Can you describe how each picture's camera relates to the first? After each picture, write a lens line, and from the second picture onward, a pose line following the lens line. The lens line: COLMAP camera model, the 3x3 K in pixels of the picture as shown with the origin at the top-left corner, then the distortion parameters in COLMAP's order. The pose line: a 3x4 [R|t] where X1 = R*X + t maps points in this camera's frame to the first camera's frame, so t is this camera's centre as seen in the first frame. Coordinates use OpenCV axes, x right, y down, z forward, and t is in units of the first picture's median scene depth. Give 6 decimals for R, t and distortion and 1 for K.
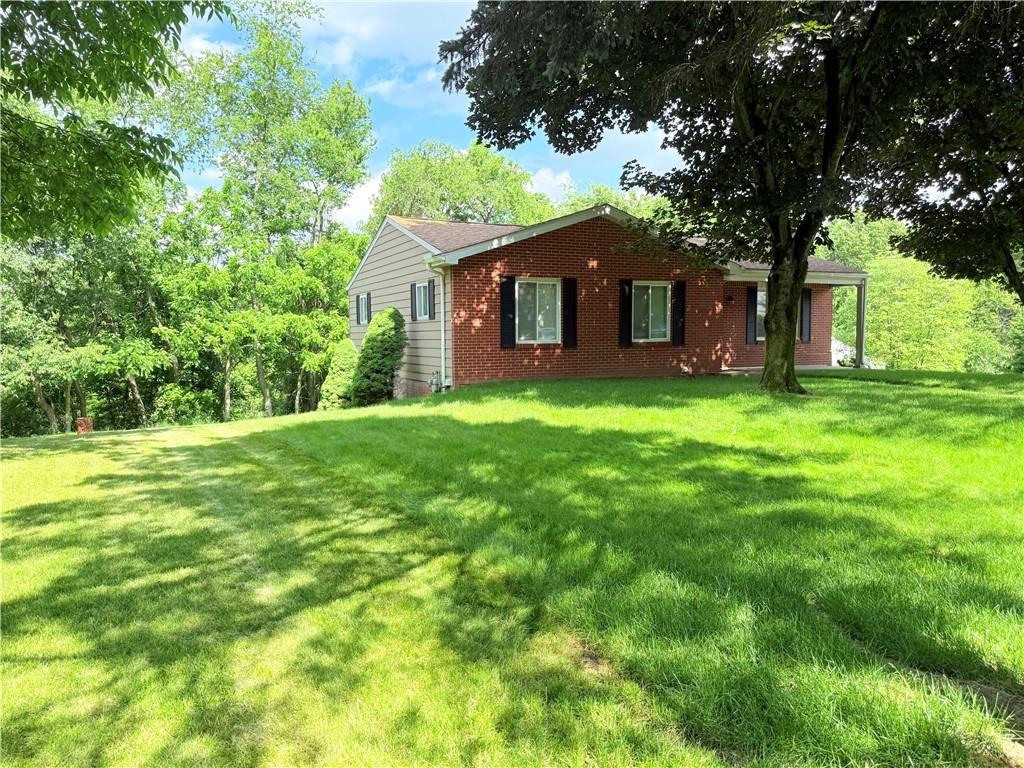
lens RADIAL K [[732.4, 0, 512.0], [0, 732.4, 384.0], [0, 0, 1]] dist [0.081576, -0.096620]
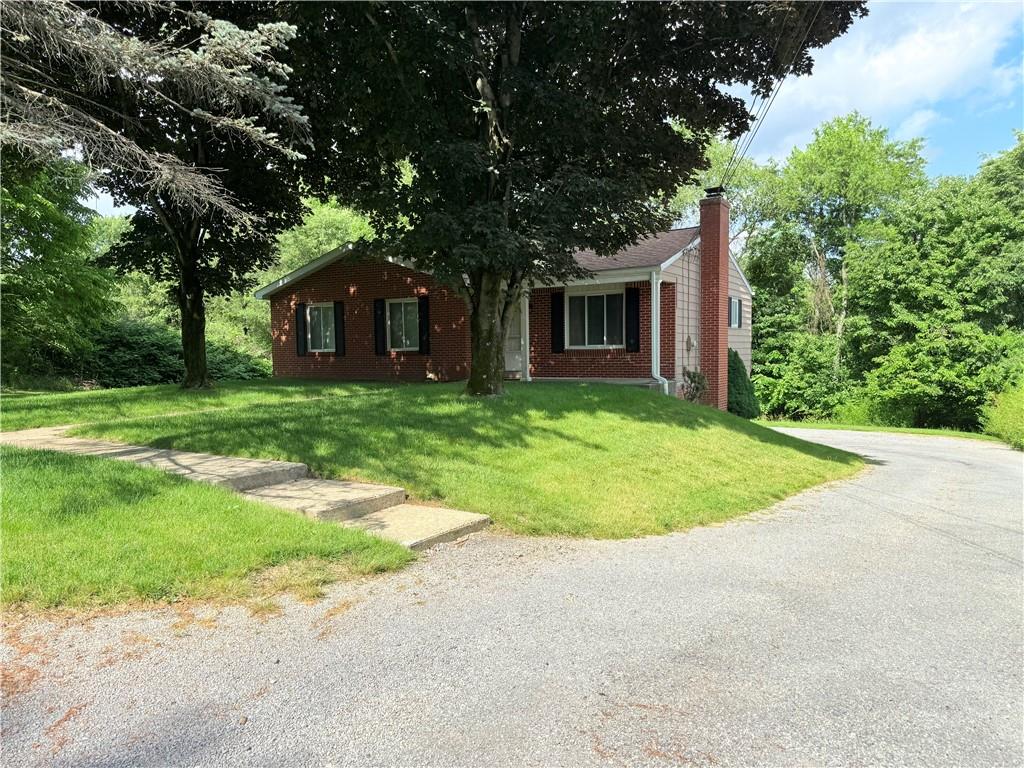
lens RADIAL K [[732.4, 0, 512.0], [0, 732.4, 384.0], [0, 0, 1]] dist [0.081576, -0.096620]
pose [[0.516428, 0.045736, -0.855109, 1.378286], [-0.043383, 0.998688, 0.027215, -0.050454], [0.855231, 0.023043, 0.517734, 0.614440]]
